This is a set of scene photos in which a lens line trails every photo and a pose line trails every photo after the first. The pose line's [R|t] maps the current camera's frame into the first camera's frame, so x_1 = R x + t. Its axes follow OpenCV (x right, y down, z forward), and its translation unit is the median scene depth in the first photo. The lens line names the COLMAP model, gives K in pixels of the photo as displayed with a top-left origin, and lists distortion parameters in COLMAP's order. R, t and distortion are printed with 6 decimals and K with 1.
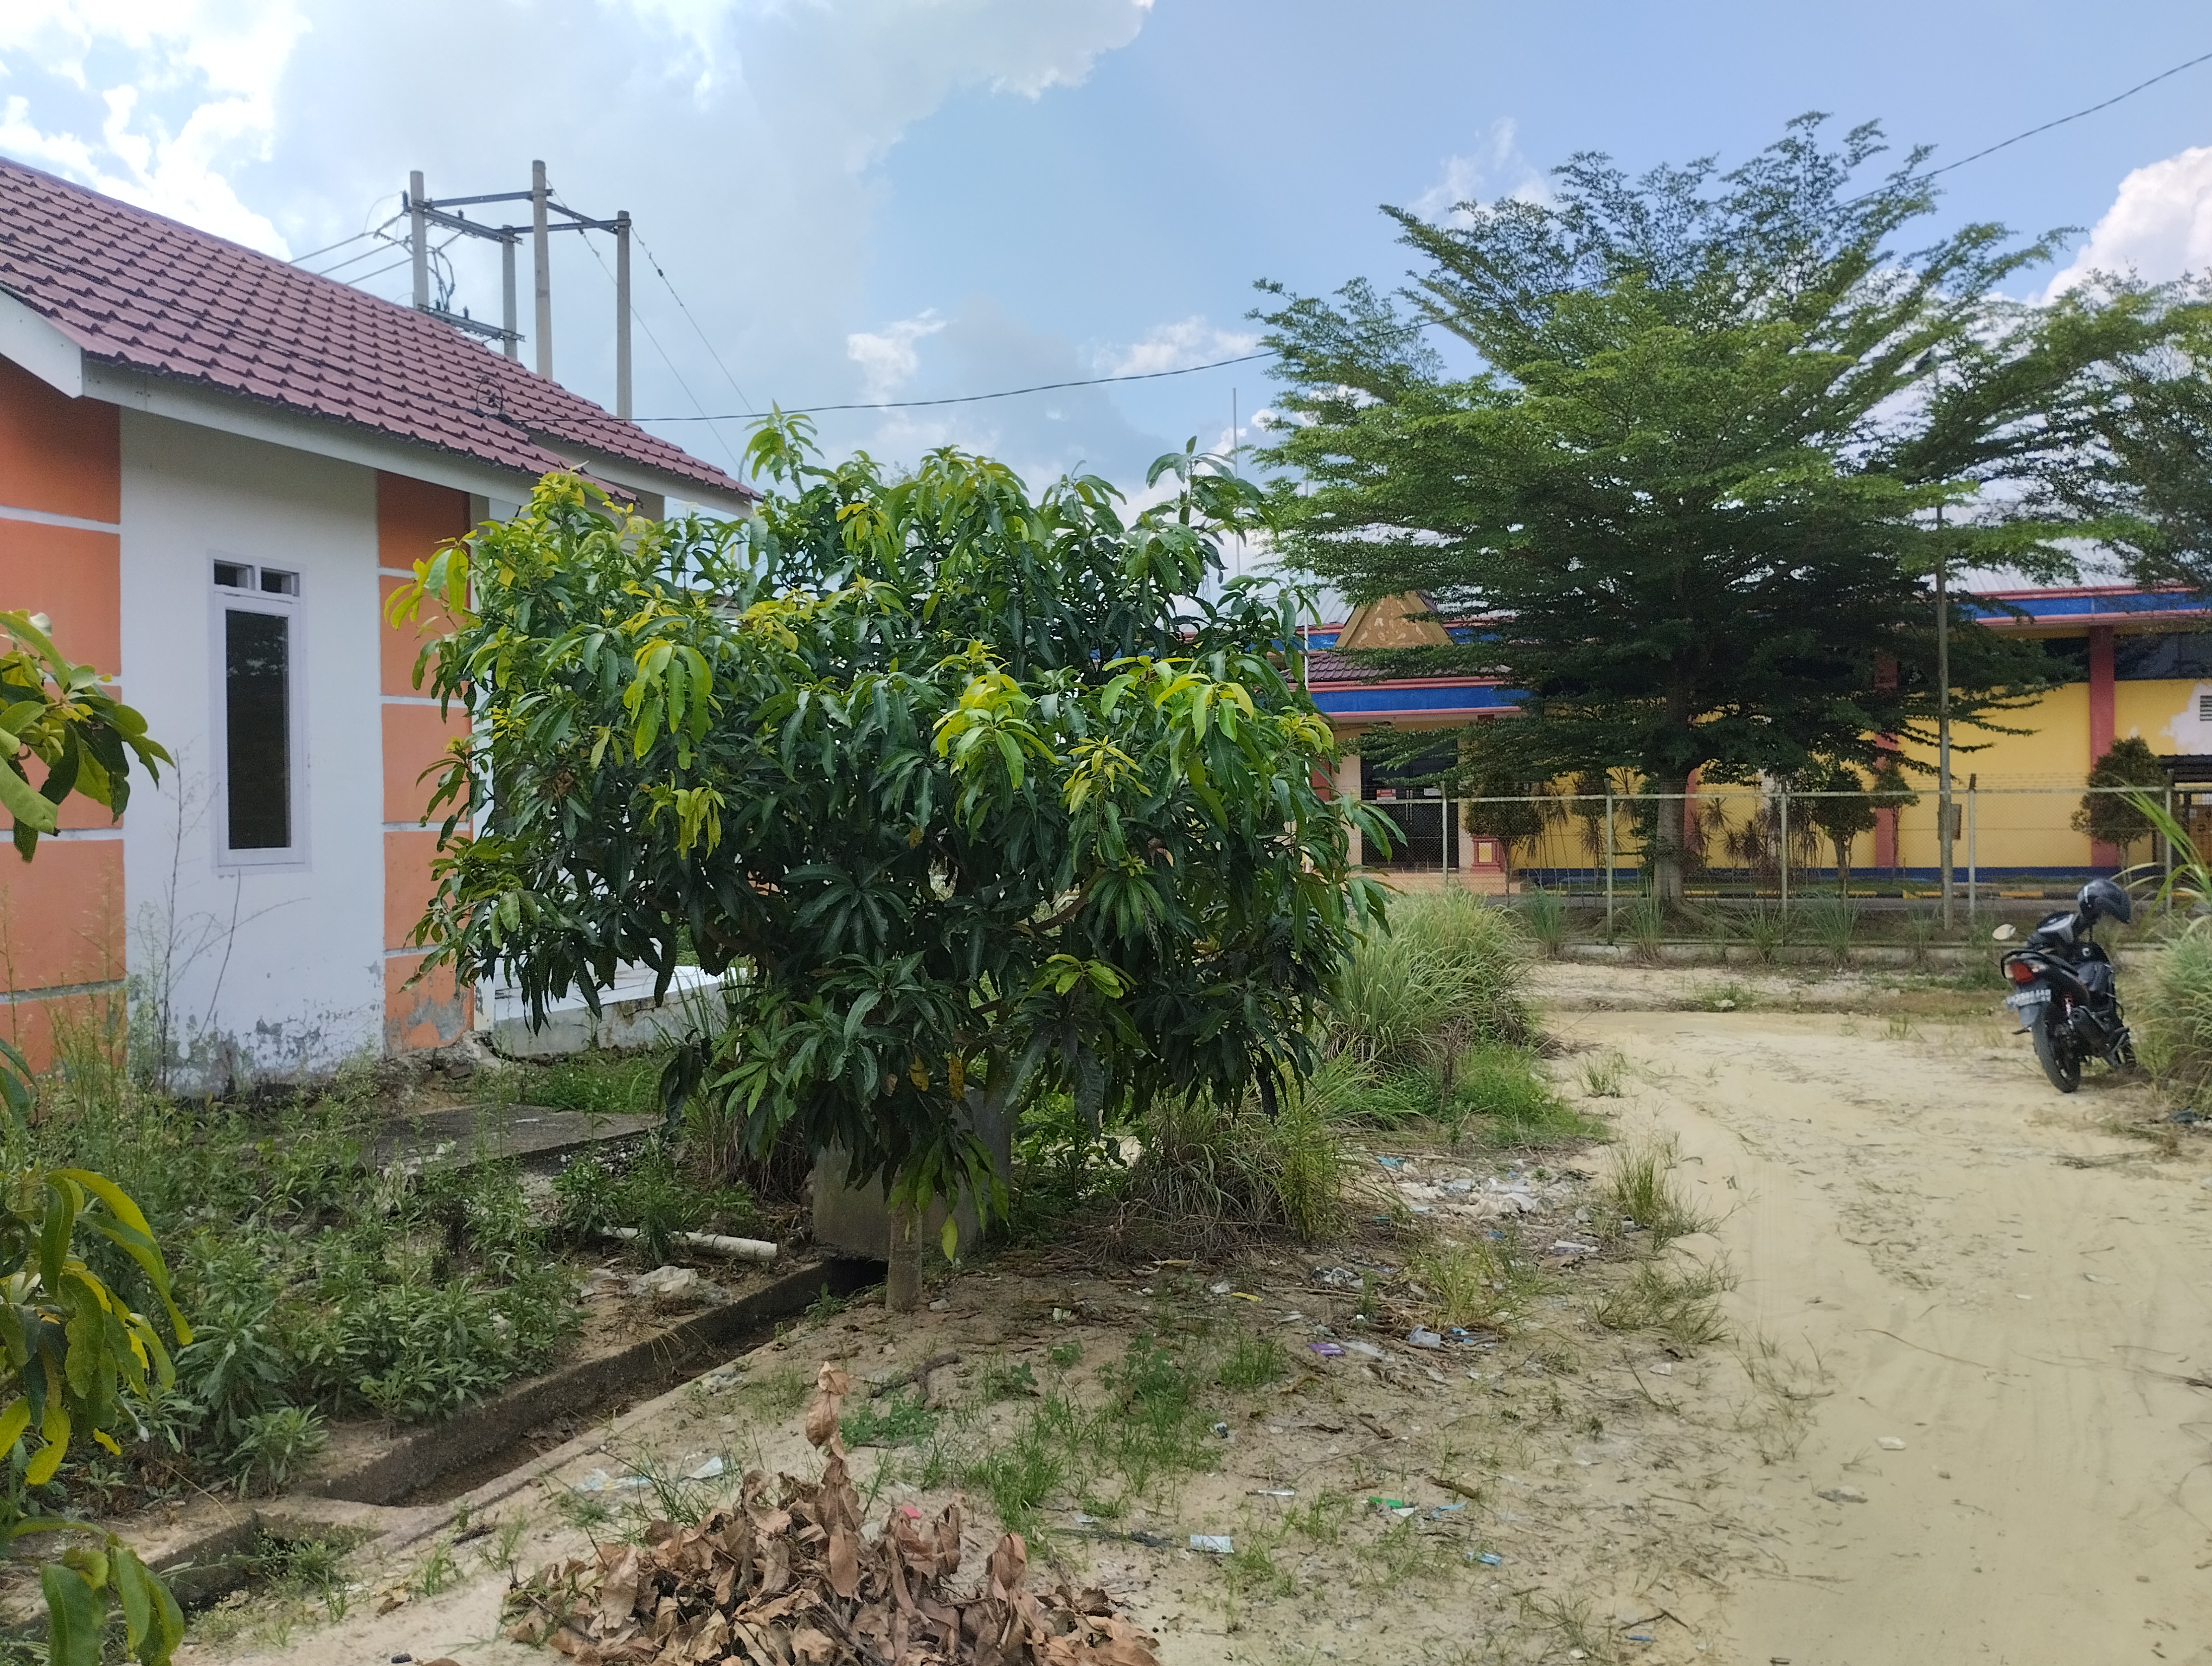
lens RADIAL K [[1872.9, 0, 1106.0], [0, 1872.9, 833.0], [0, 0, 1]] dist [0.048180, -0.044942]
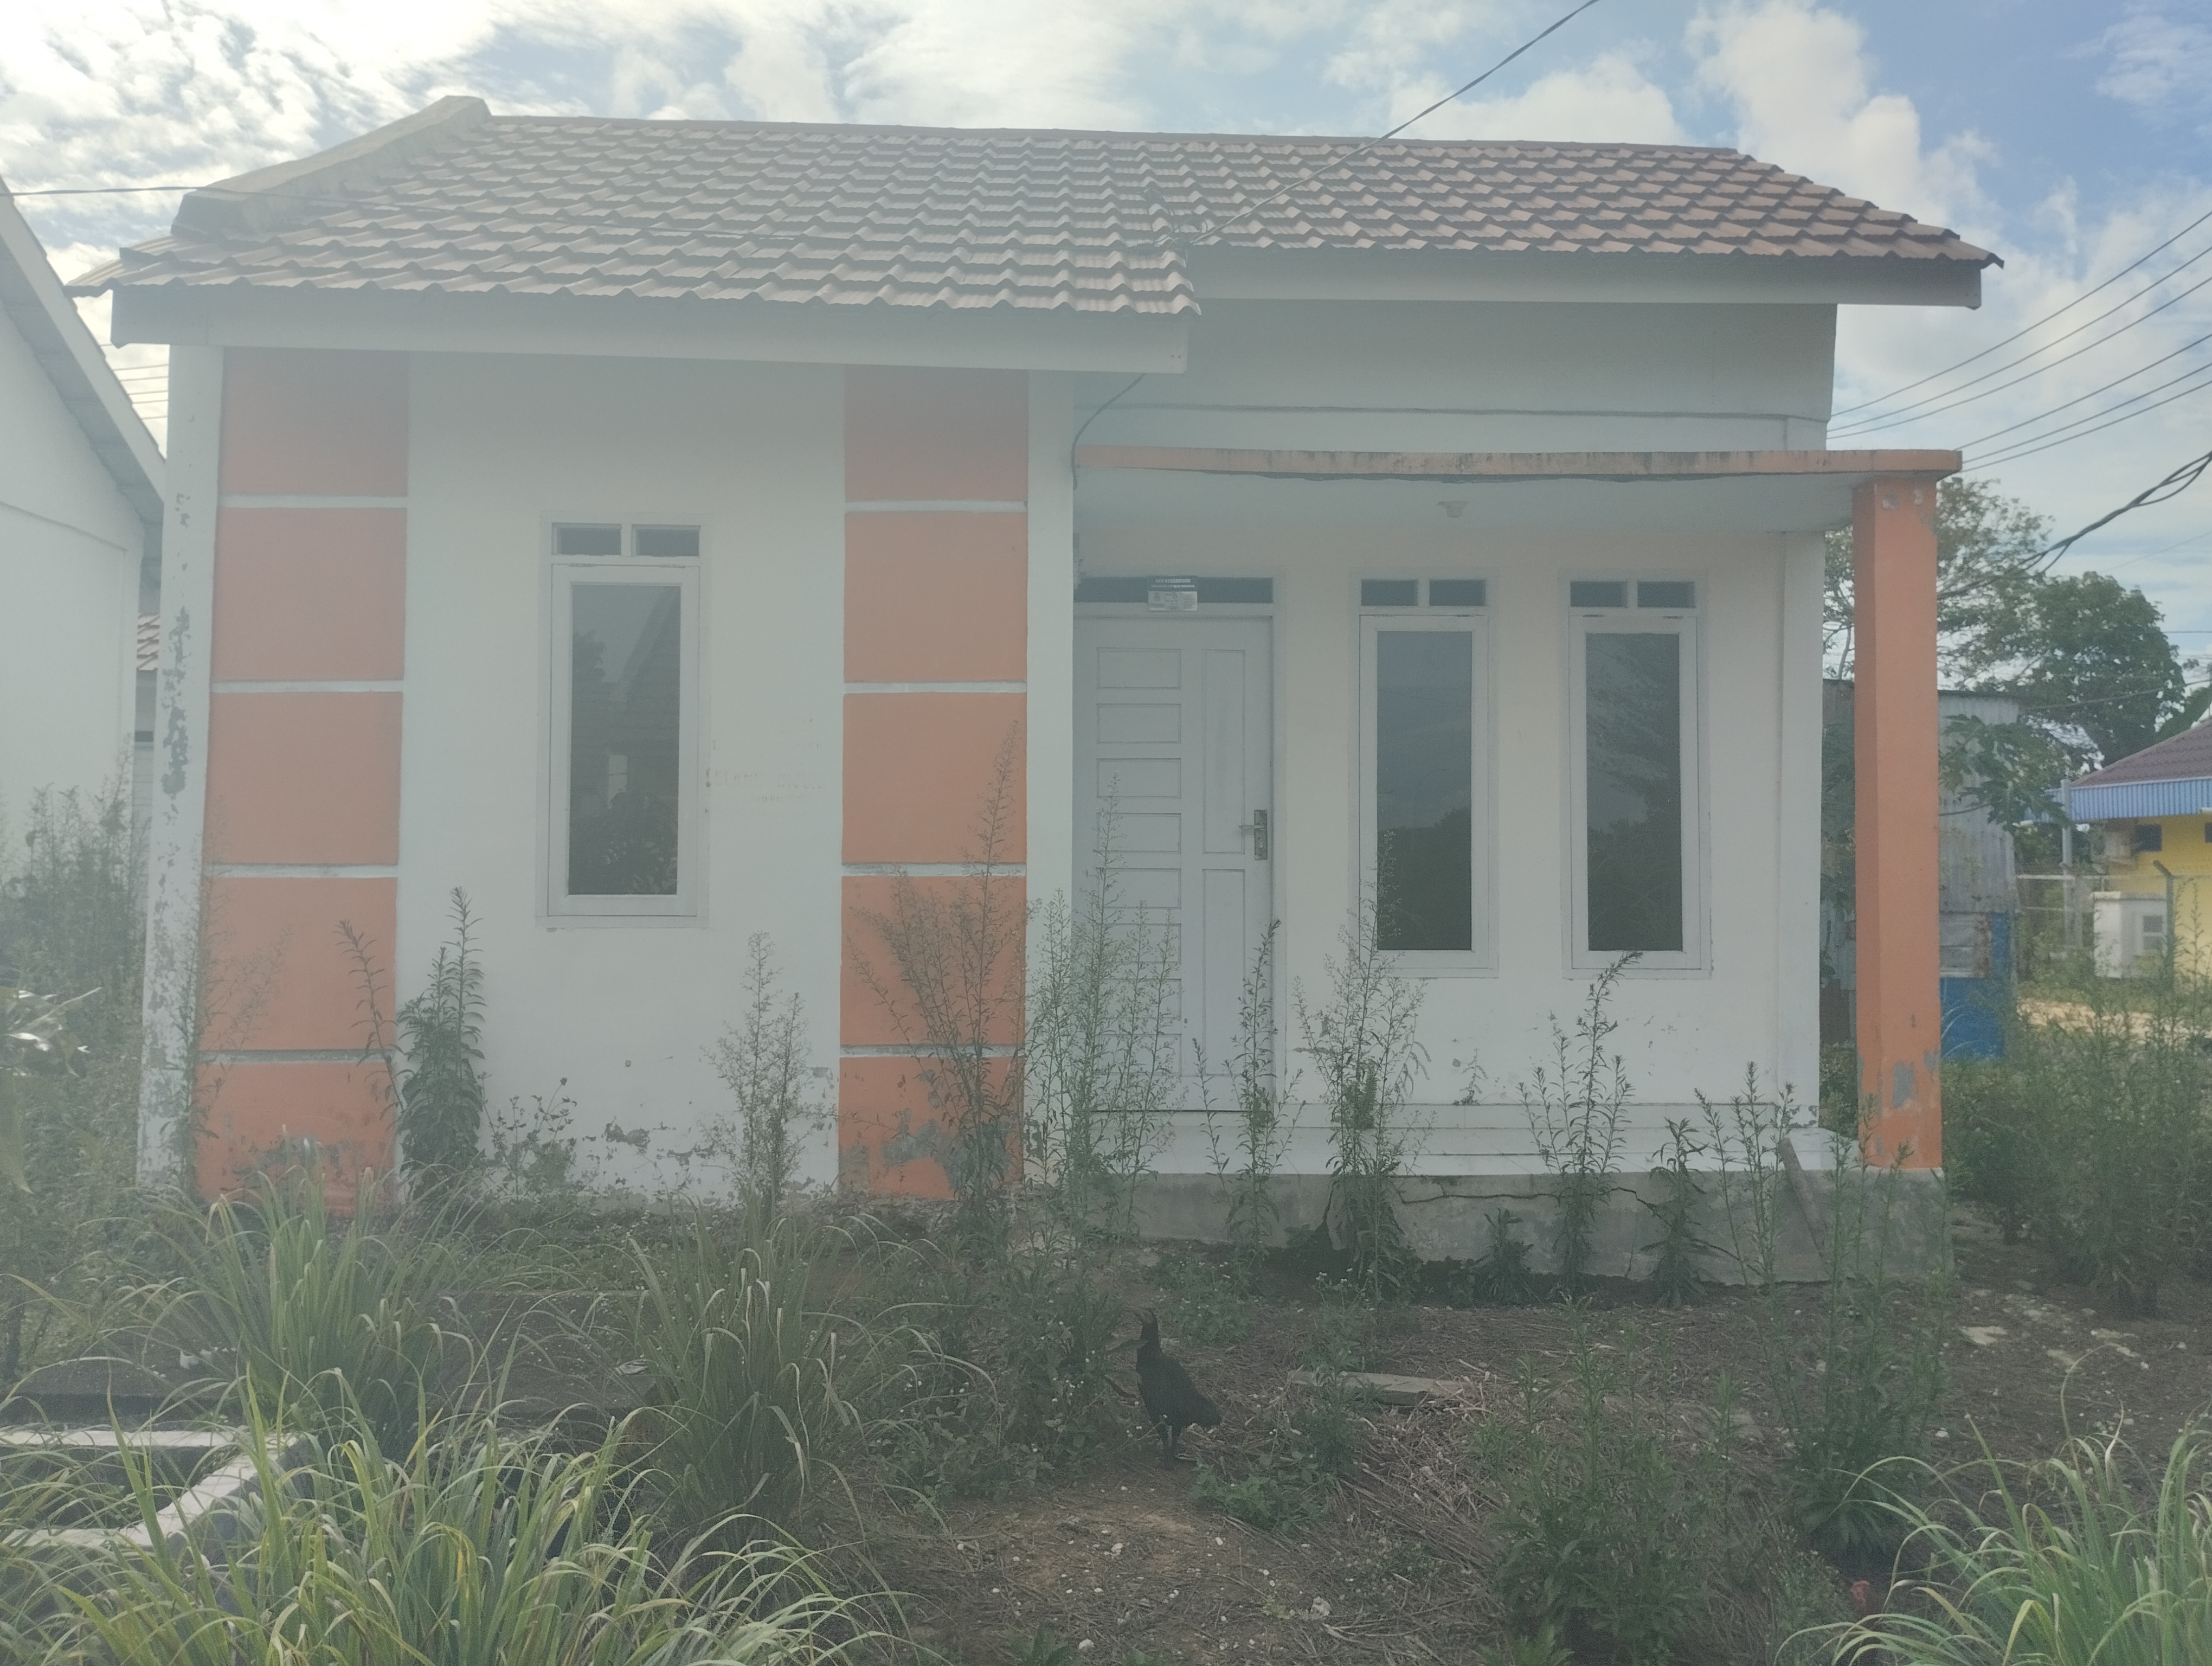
lens RADIAL K [[1872.9, 0, 1106.0], [0, 1872.9, 833.0], [0, 0, 1]] dist [0.048180, -0.044942]
pose [[0.386049, -0.012016, -0.922400, 0.319093], [-0.017768, 0.999633, -0.020458, -0.004631], [0.922307, 0.024287, 0.385694, 0.873821]]
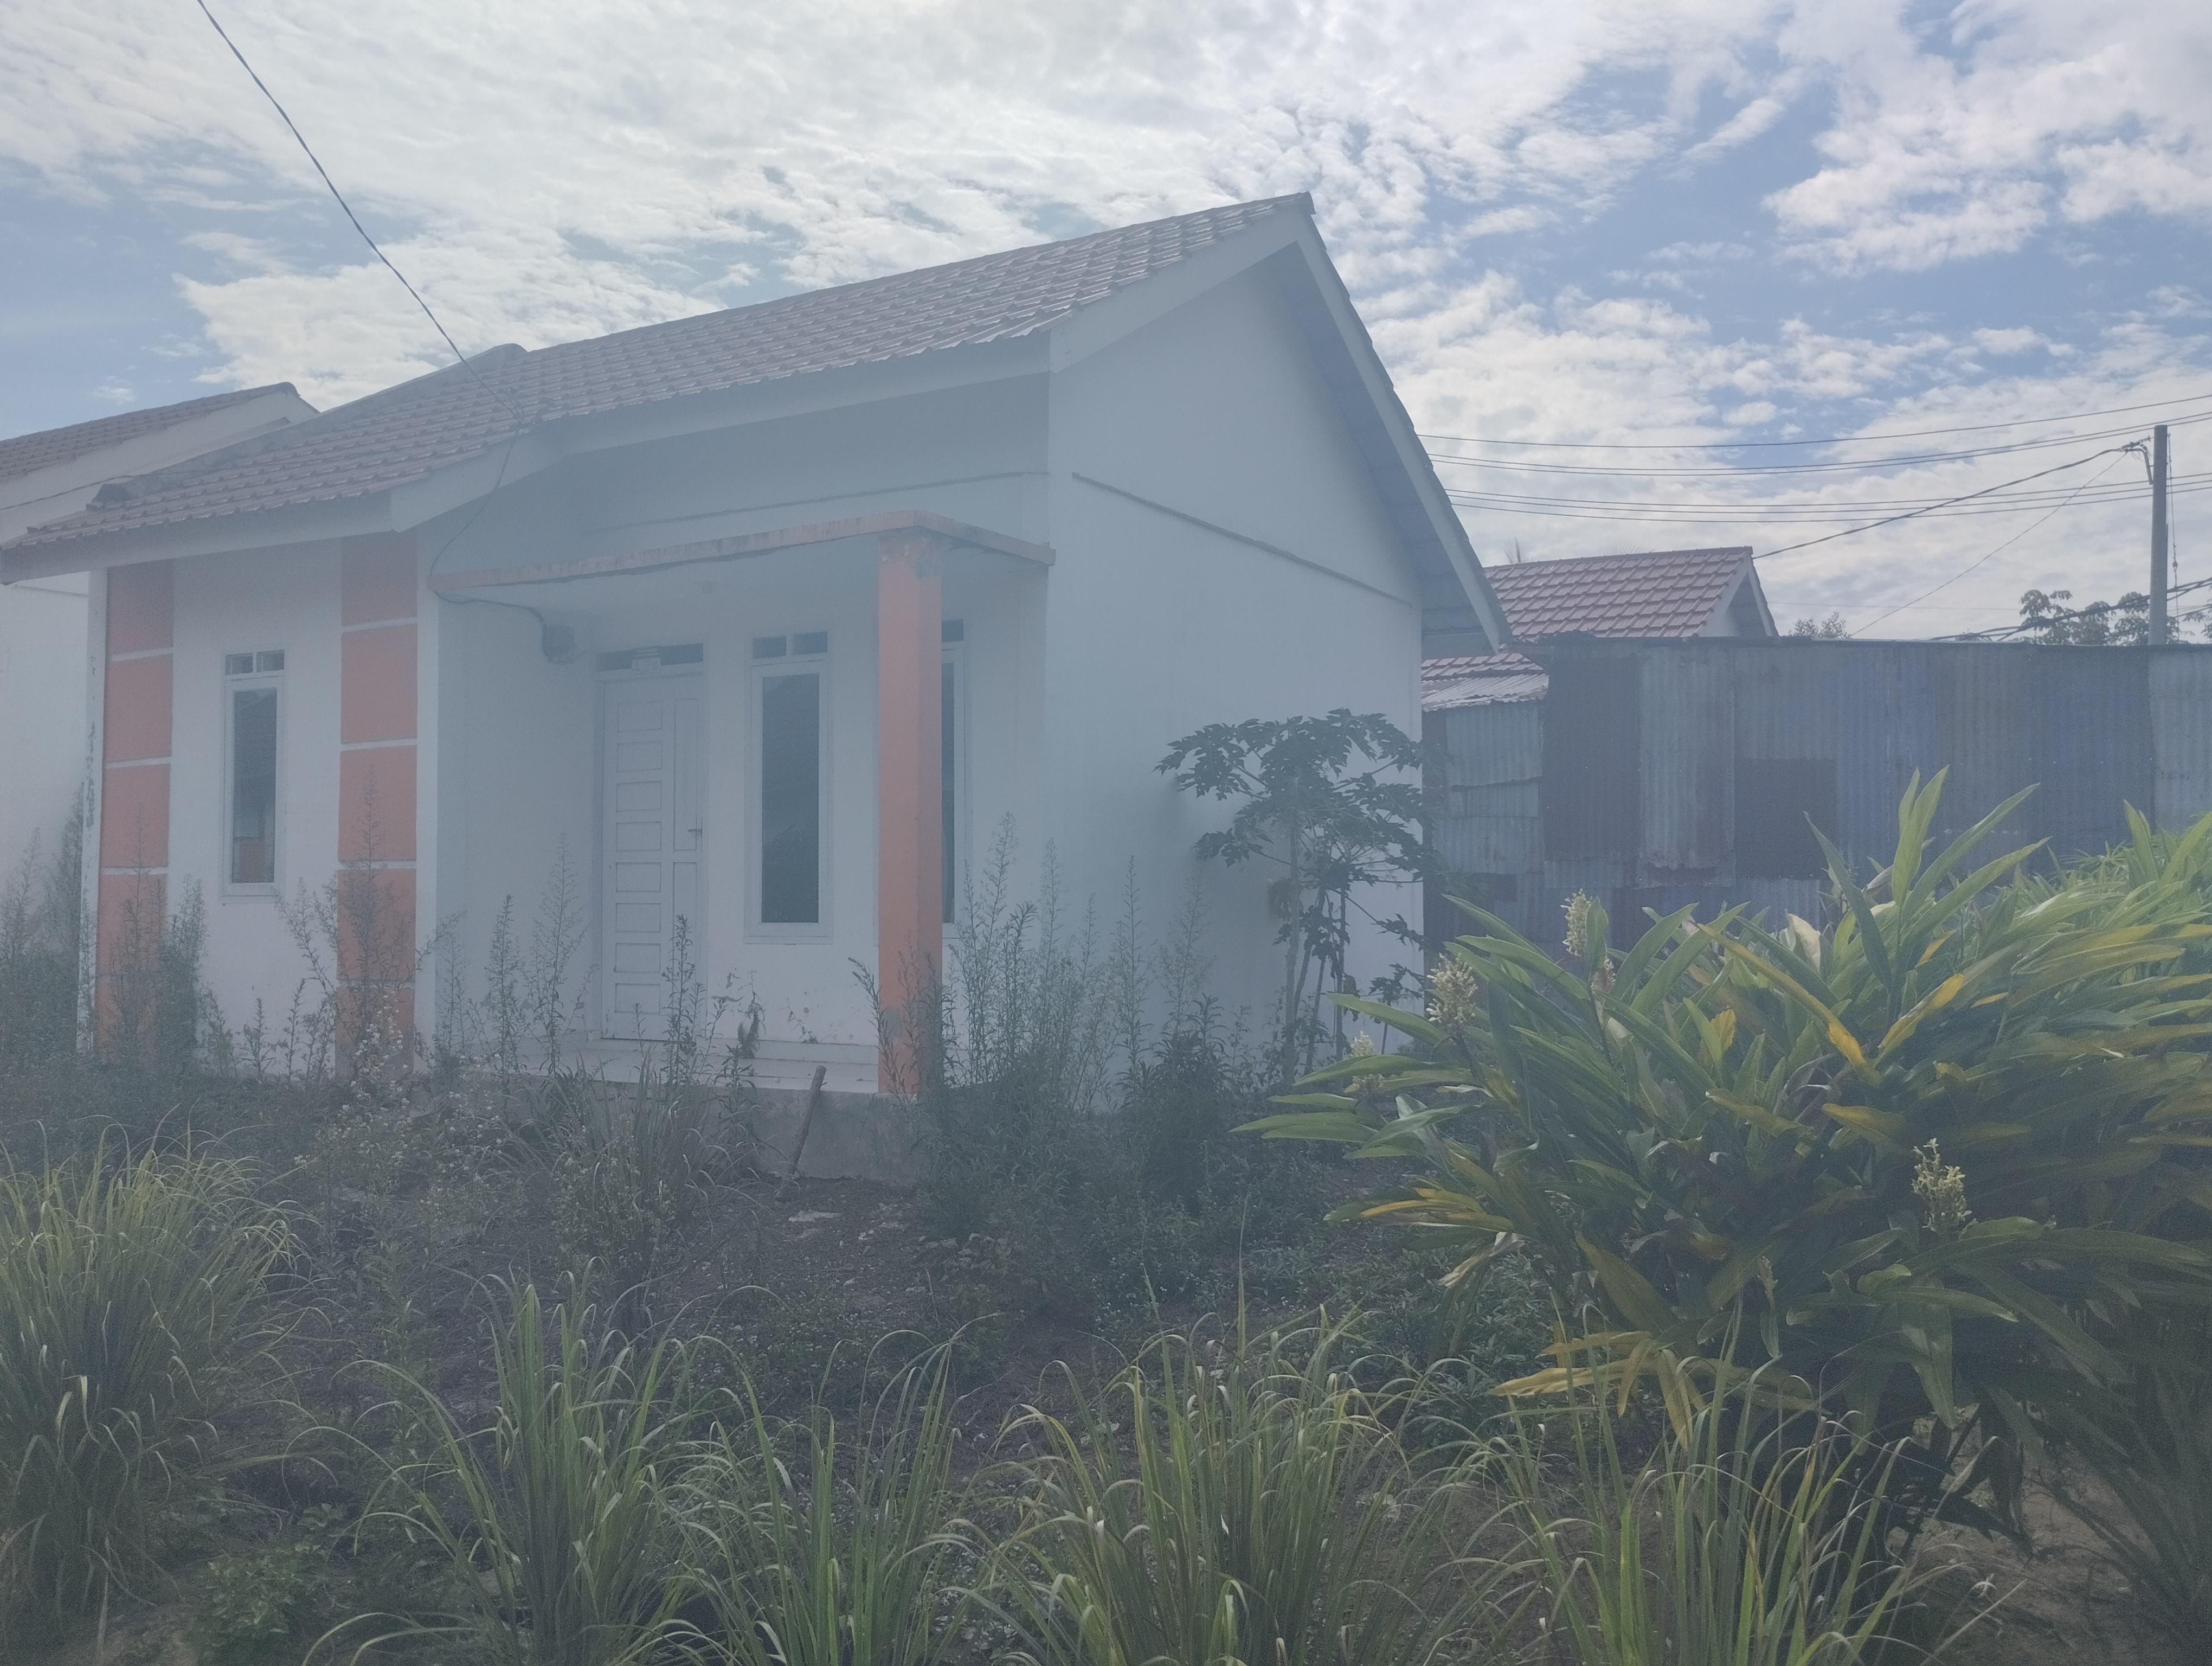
lens RADIAL K [[1872.9, 0, 1106.0], [0, 1872.9, 833.0], [0, 0, 1]] dist [0.048180, -0.044942]
pose [[-0.176990, -0.023717, -0.983927, 0.640518], [-0.006132, 0.999717, -0.022994, 0.000152], [0.984194, 0.001963, -0.177085, 1.727121]]
